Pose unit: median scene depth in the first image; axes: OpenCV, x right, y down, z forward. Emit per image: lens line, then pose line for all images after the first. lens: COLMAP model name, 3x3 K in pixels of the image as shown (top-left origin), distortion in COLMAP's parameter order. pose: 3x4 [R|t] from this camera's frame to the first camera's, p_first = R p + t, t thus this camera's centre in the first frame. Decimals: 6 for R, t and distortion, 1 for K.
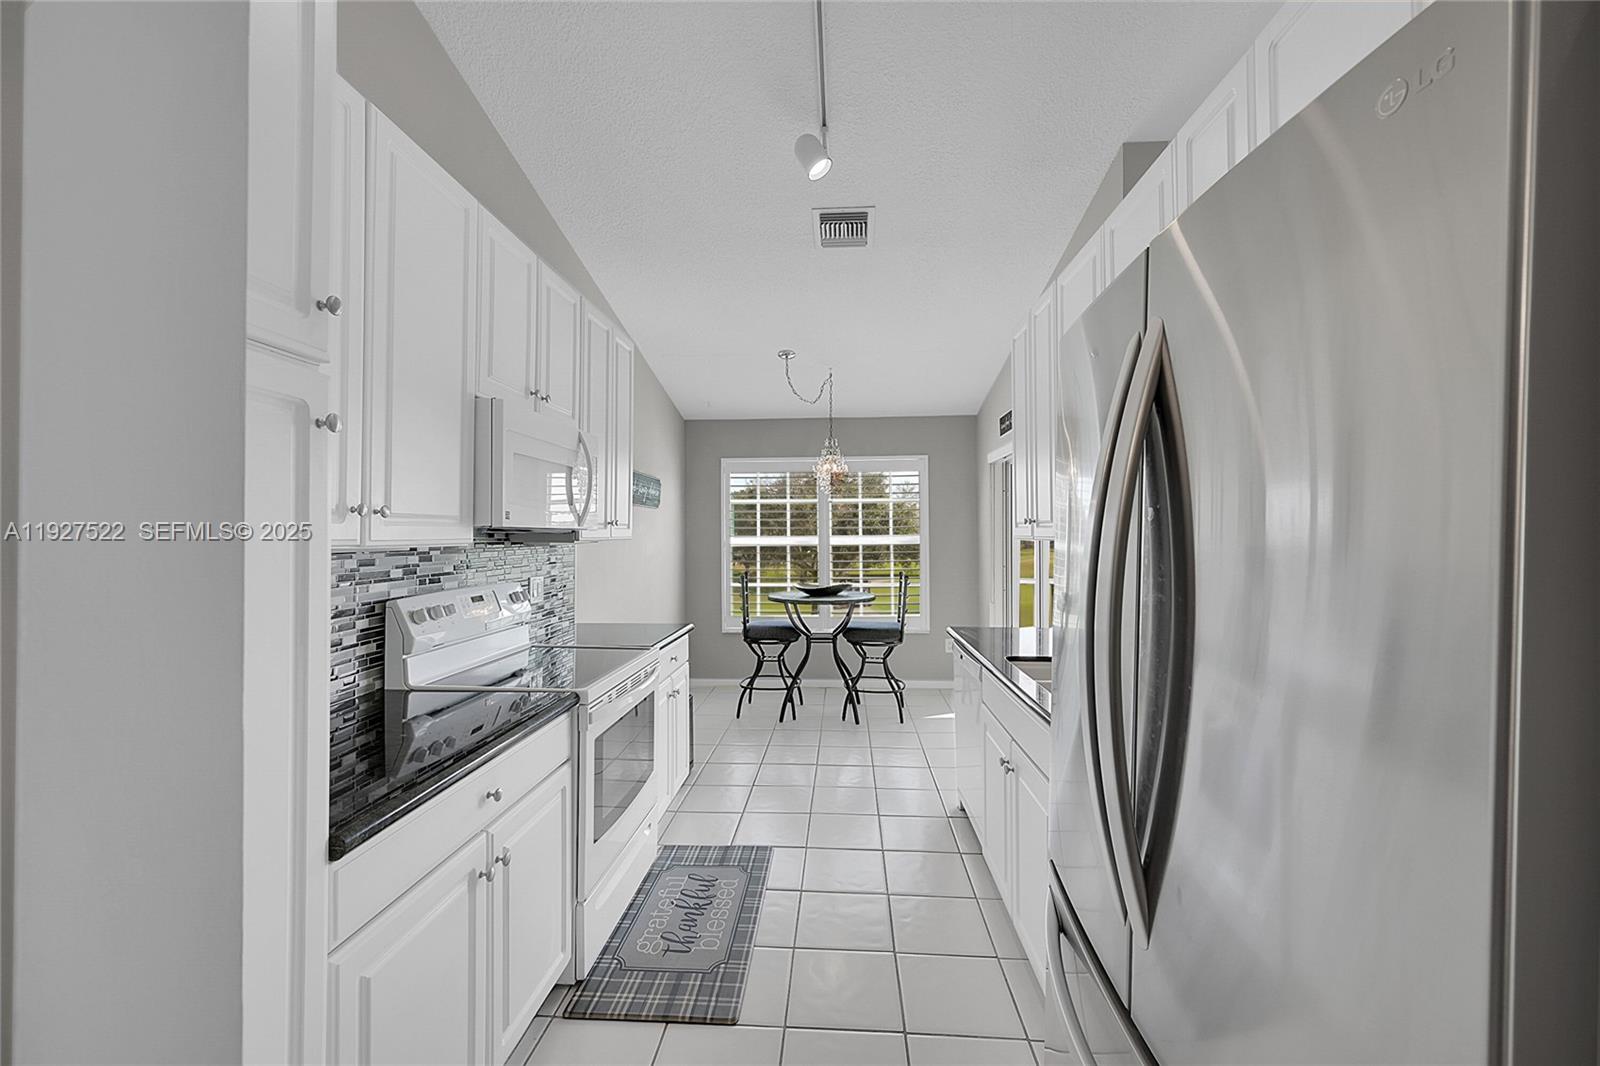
lens RADIAL K [[629.6, 0, 805.8], [0, 629.6, 528.8], [0, 0, 1]] dist [-0.000012, 0.000092]
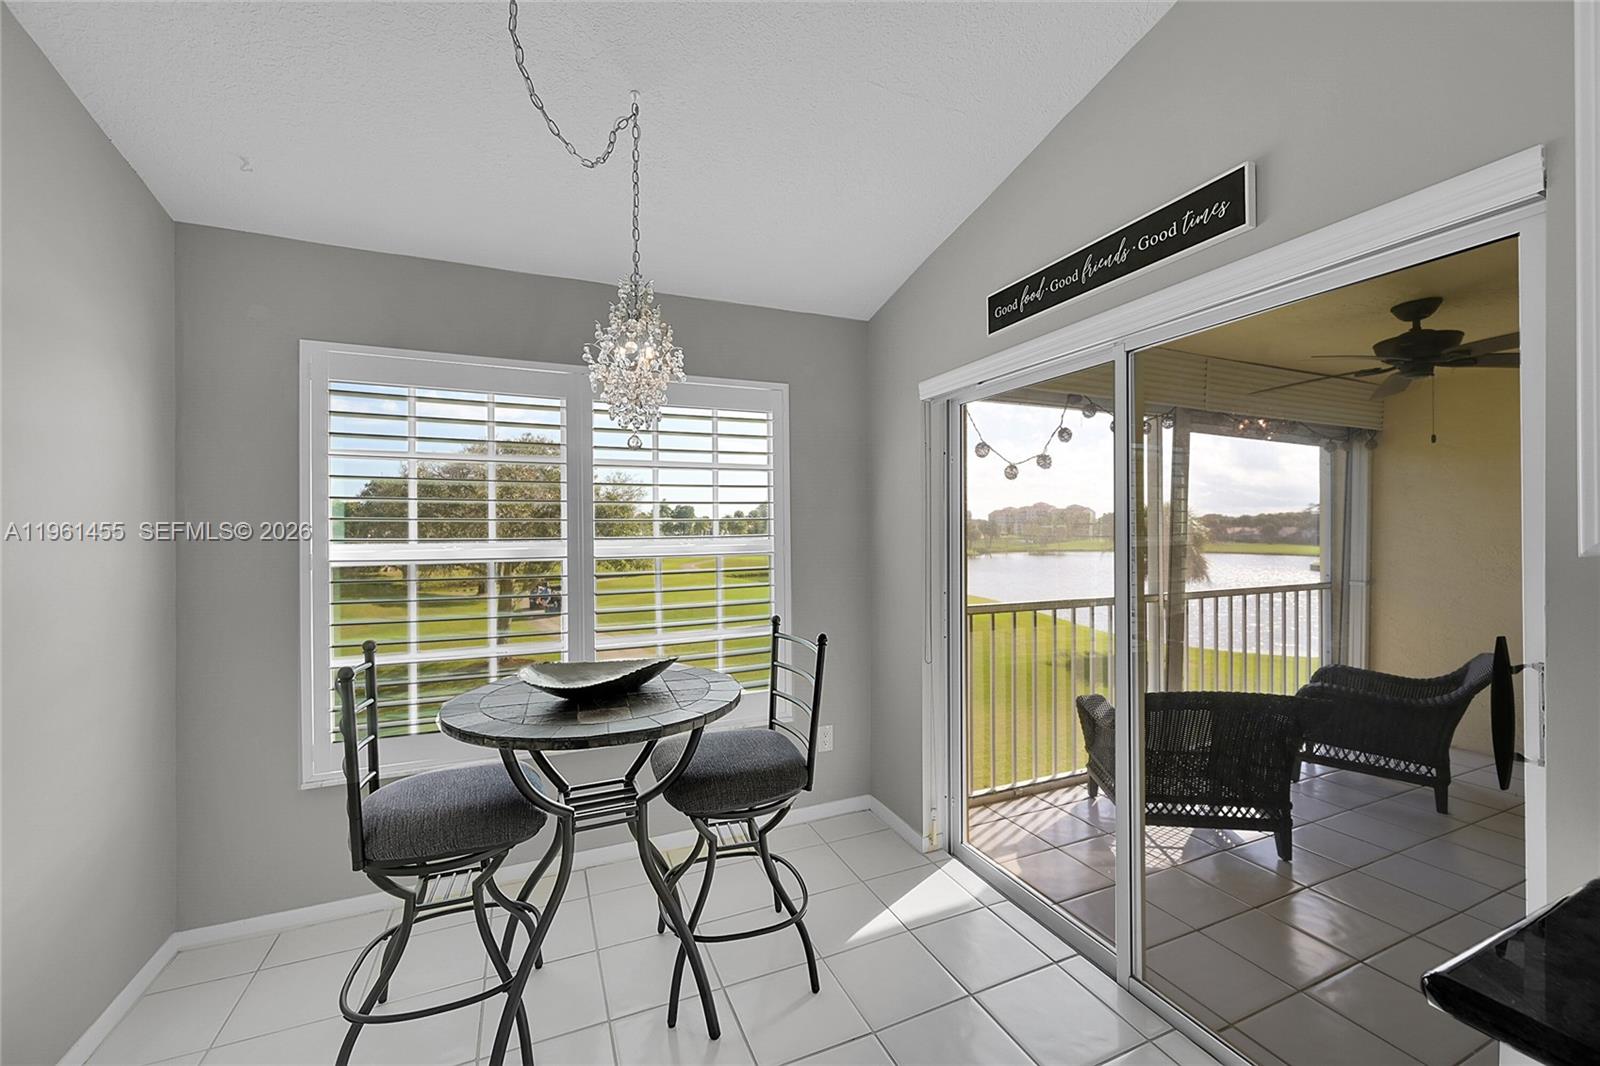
lens RADIAL K [[629.6, 0, 805.8], [0, 629.6, 528.8], [0, 0, 1]] dist [-0.000012, 0.000092]
pose [[0.890020, 0.000414, 0.455921, -0.037945], [-0.001553, 0.999997, 0.002124, 0.003019], [-0.455919, -0.002598, 0.890017, 0.578403]]
